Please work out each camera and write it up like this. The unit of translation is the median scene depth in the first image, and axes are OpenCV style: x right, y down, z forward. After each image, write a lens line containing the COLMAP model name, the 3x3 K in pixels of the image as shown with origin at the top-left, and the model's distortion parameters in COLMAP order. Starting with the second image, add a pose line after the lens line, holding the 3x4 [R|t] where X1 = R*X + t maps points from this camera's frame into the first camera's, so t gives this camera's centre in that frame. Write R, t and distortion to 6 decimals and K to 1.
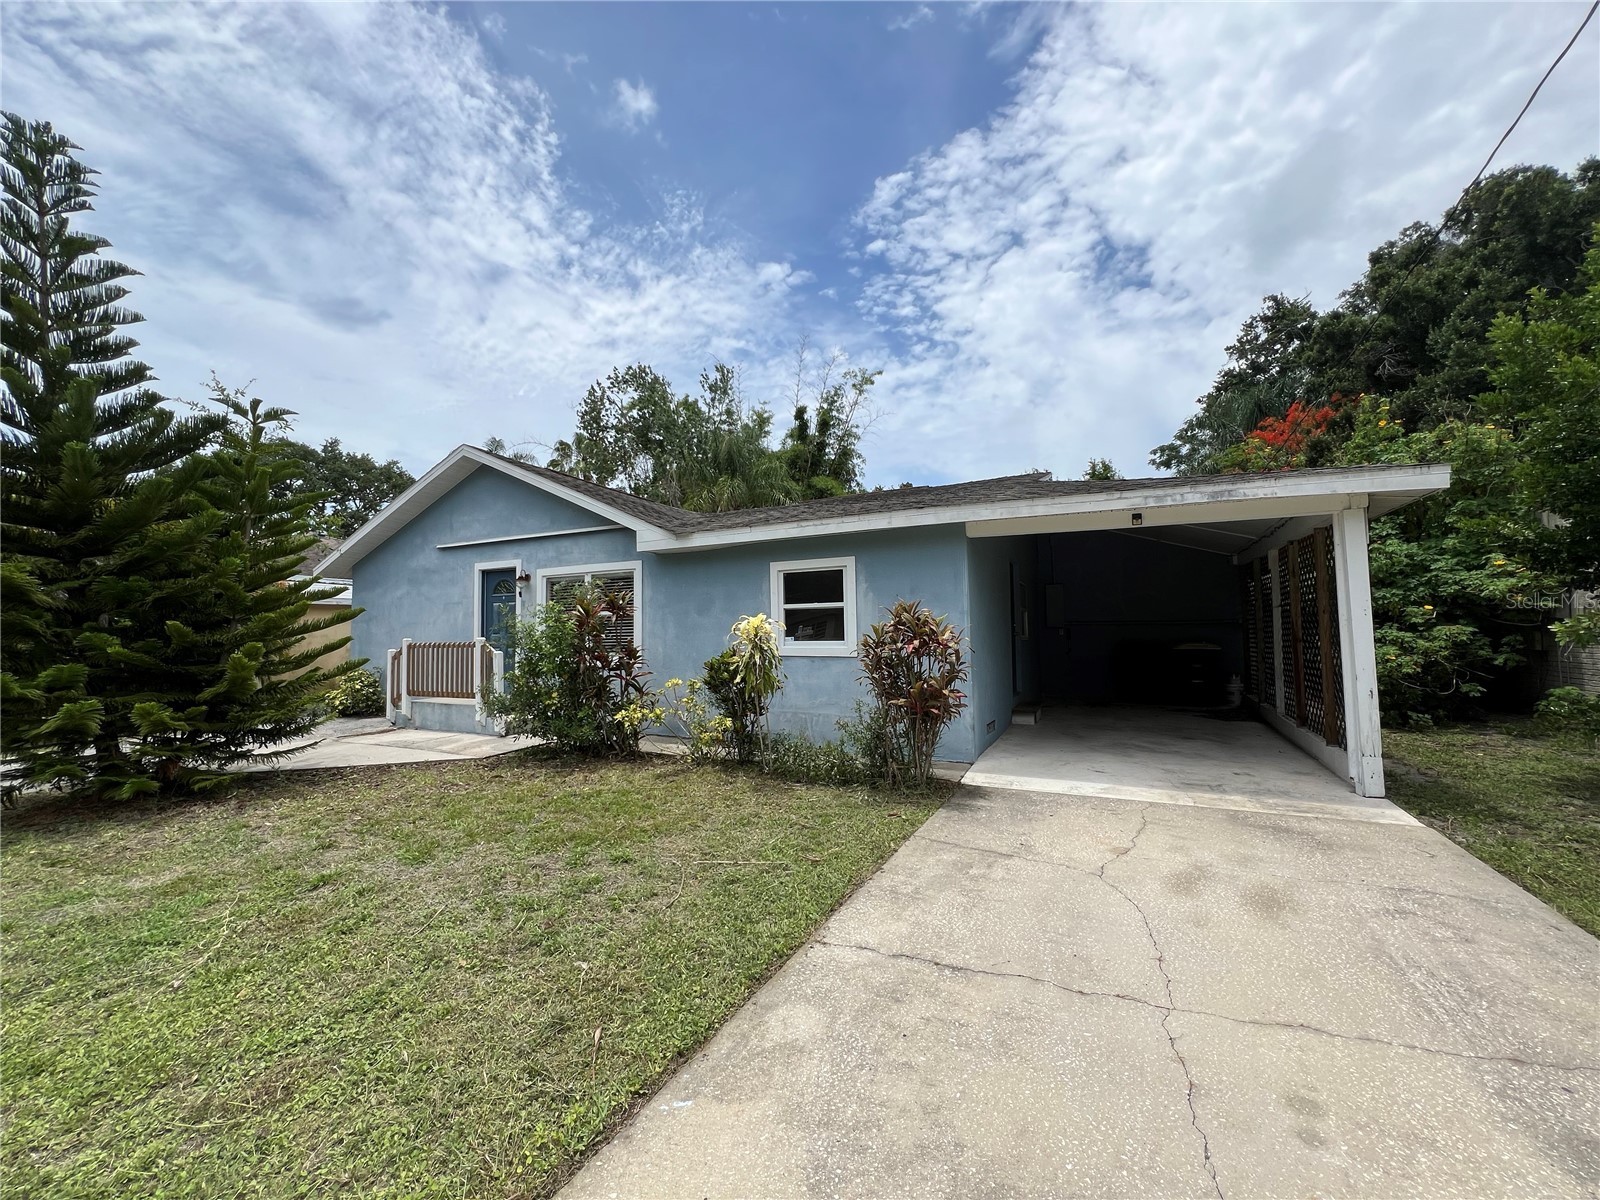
lens RADIAL K [[633.4, 0, 800.0], [0, 633.4, 600.0], [0, 0, 1]] dist [-0.001612, 0.000673]
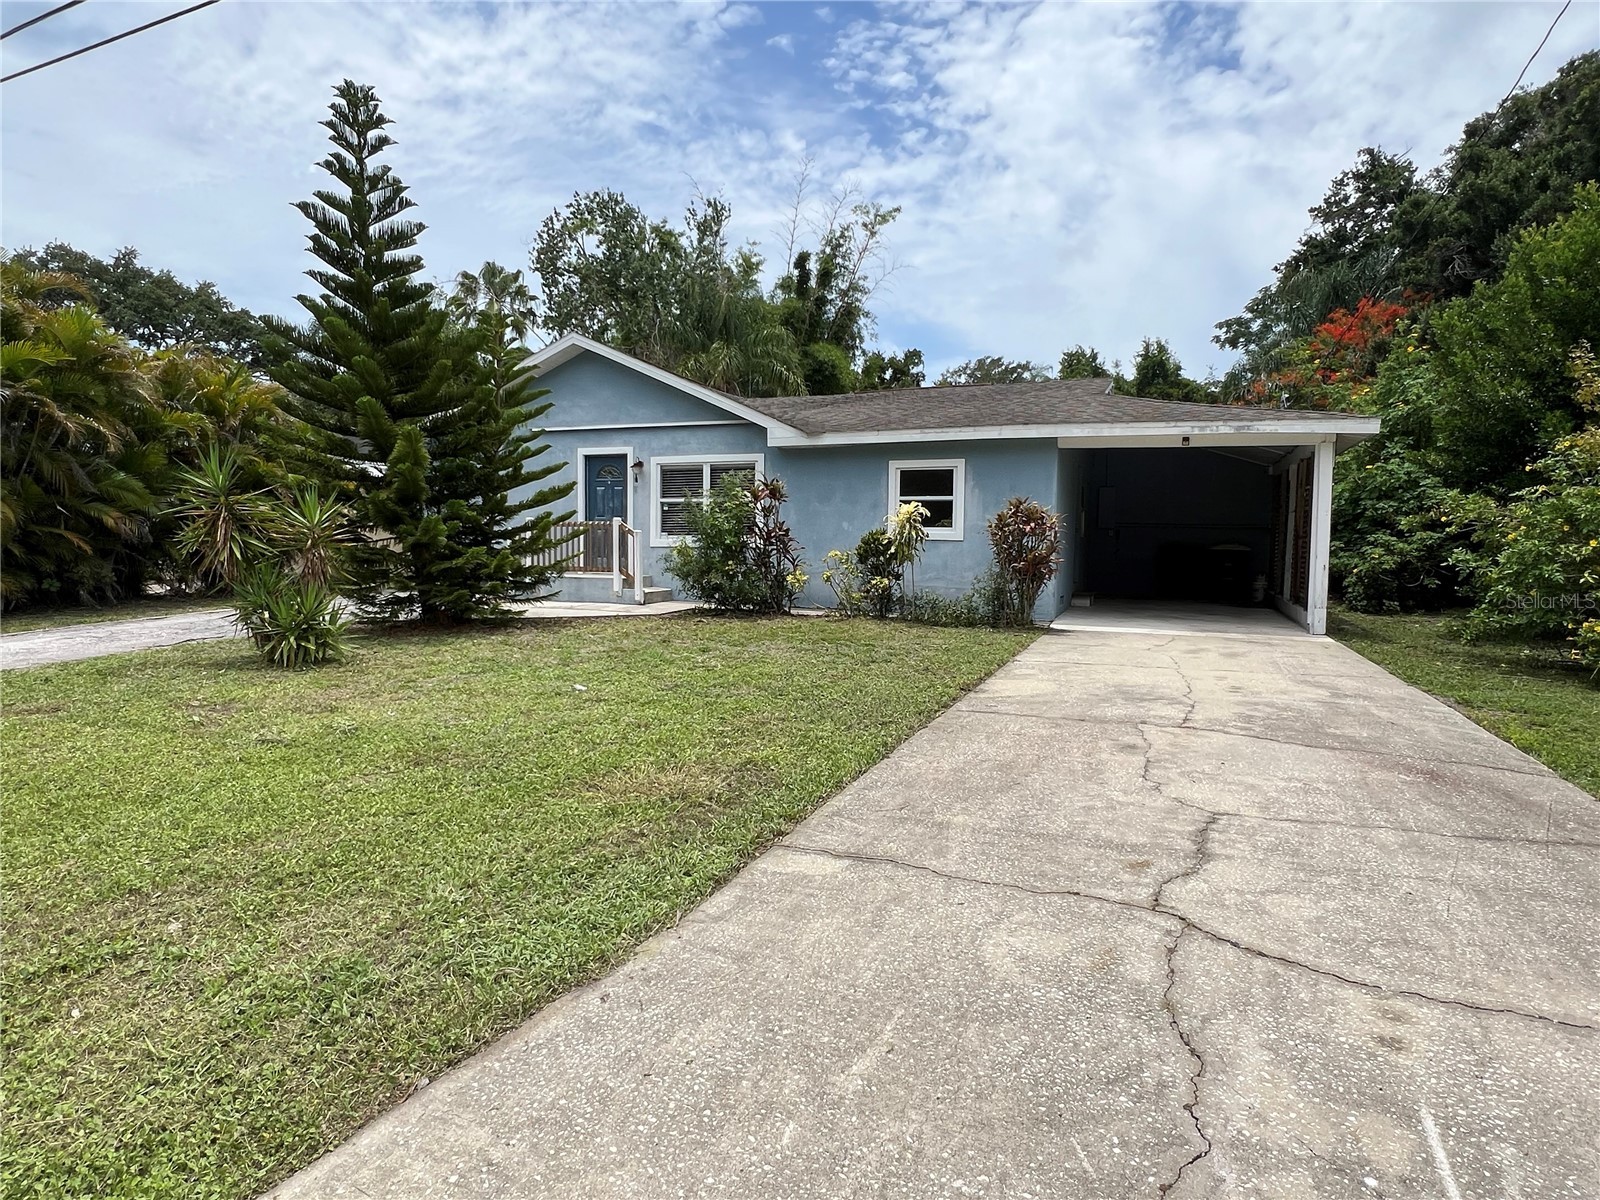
lens RADIAL K [[906.3, 0, 792.5], [0, 906.3, 592.1], [0, 0, 1]] dist [-0.002589, -0.000206]
pose [[0.996196, 0.024733, 0.083560, -0.106223], [-0.033296, 0.994155, 0.102696, 0.005100], [-0.080531, -0.105088, 0.991197, -0.204766]]
